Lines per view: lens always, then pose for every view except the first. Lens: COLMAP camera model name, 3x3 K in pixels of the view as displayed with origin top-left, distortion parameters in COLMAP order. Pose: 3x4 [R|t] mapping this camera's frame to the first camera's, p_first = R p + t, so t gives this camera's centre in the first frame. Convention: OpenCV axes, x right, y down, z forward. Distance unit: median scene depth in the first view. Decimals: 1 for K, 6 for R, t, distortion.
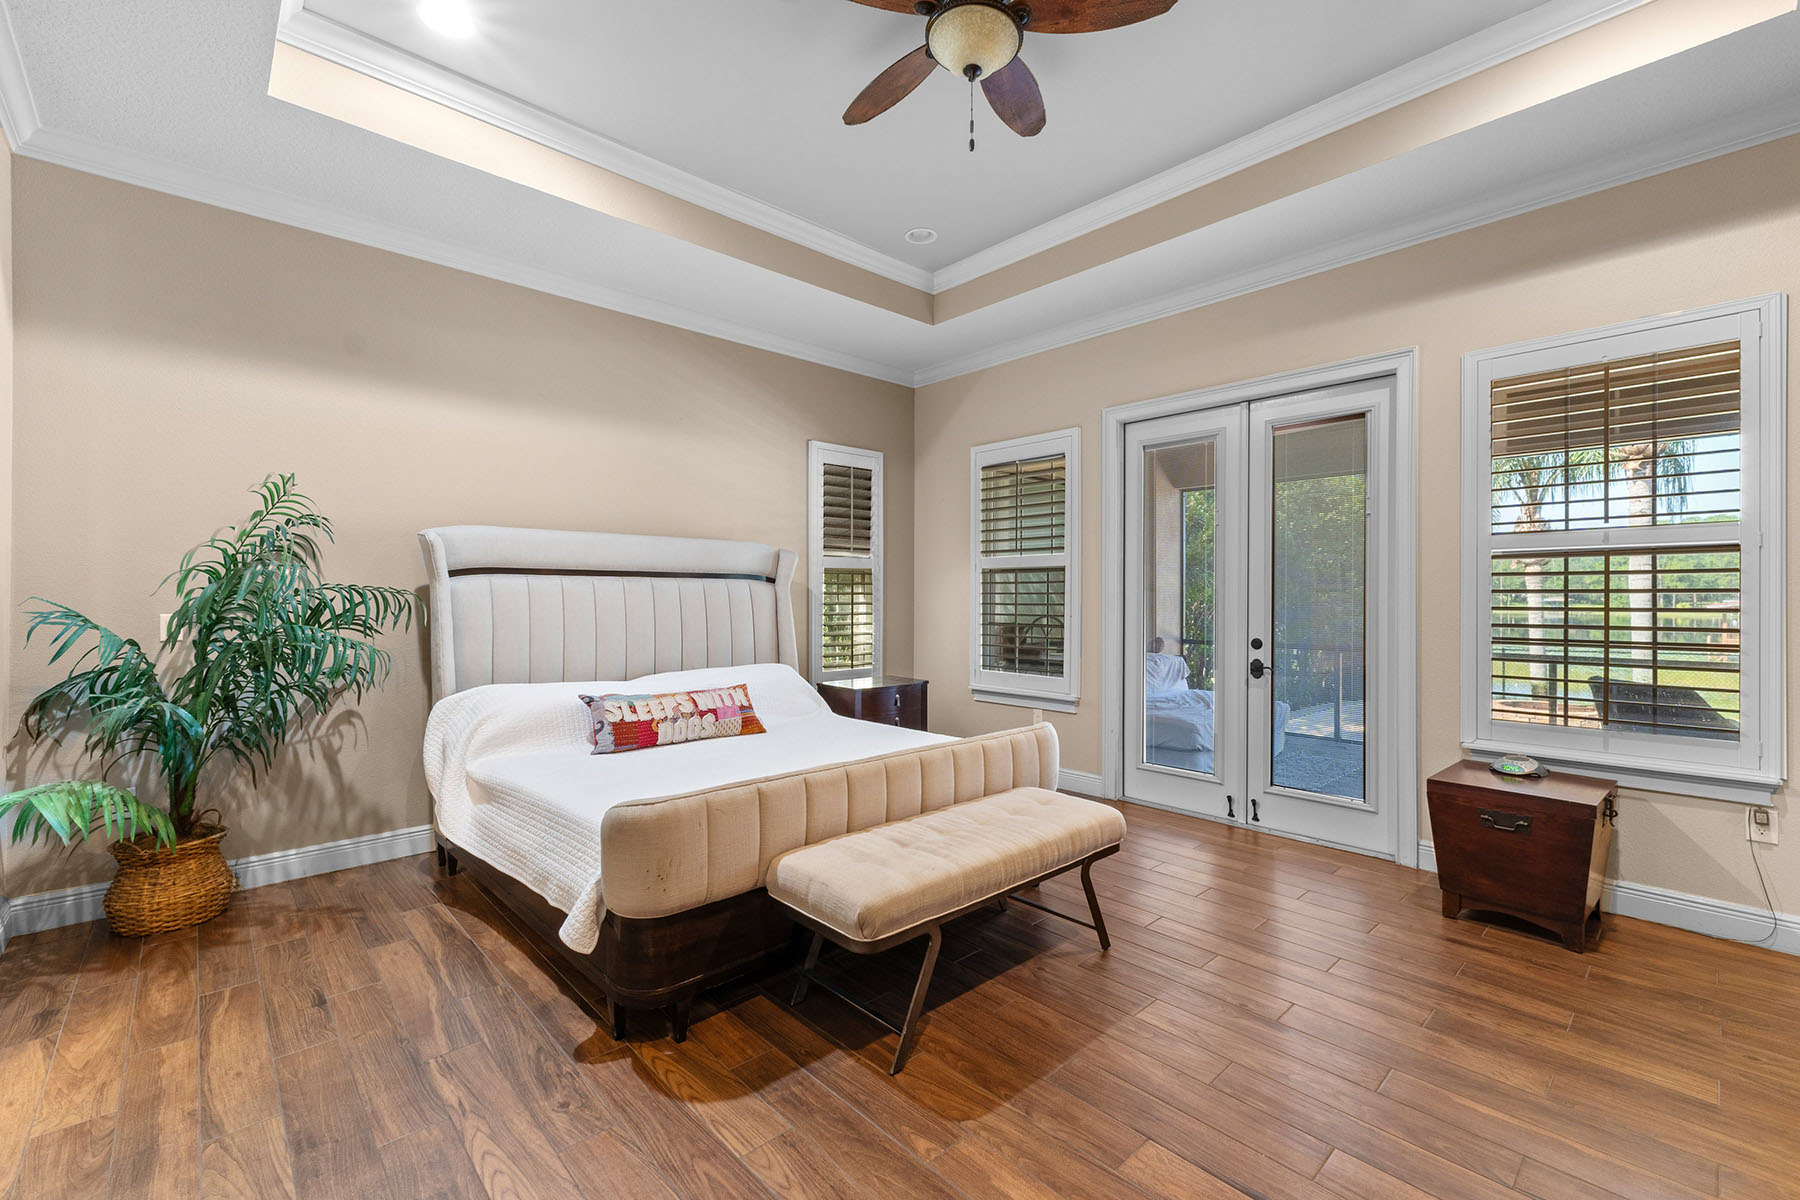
lens RADIAL K [[762.2, 0, 901.3], [0, 762.2, 591.1], [0, 0, 1]] dist [0.003650, 0.000097]
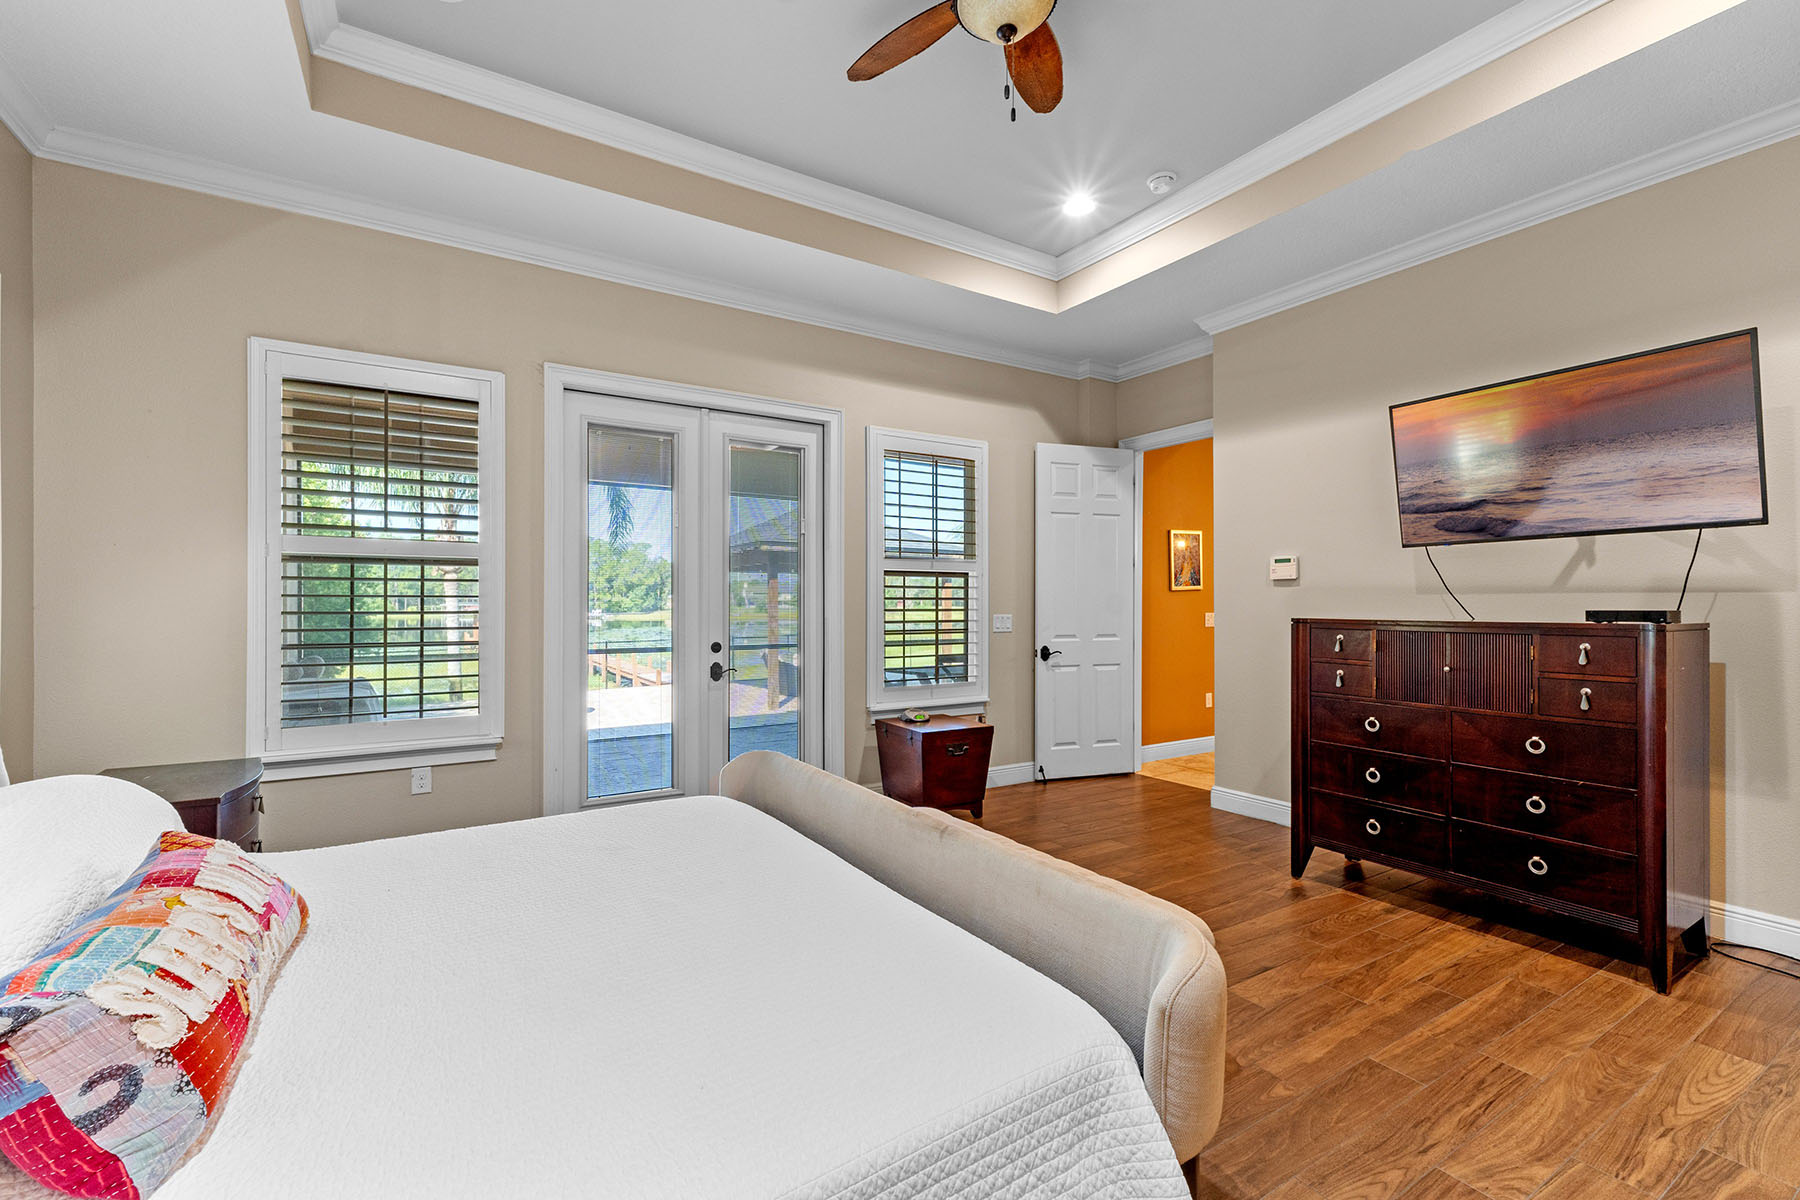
lens RADIAL K [[775.9, 0, 898.9], [0, 775.9, 591.0], [0, 0, 1]] dist [0.022341, 0.000005]
pose [[0.197357, 0.014571, 0.980223, -0.386074], [-0.009184, 0.999873, -0.013014, 0.003327], [-0.980289, -0.006434, 0.197466, 0.416366]]
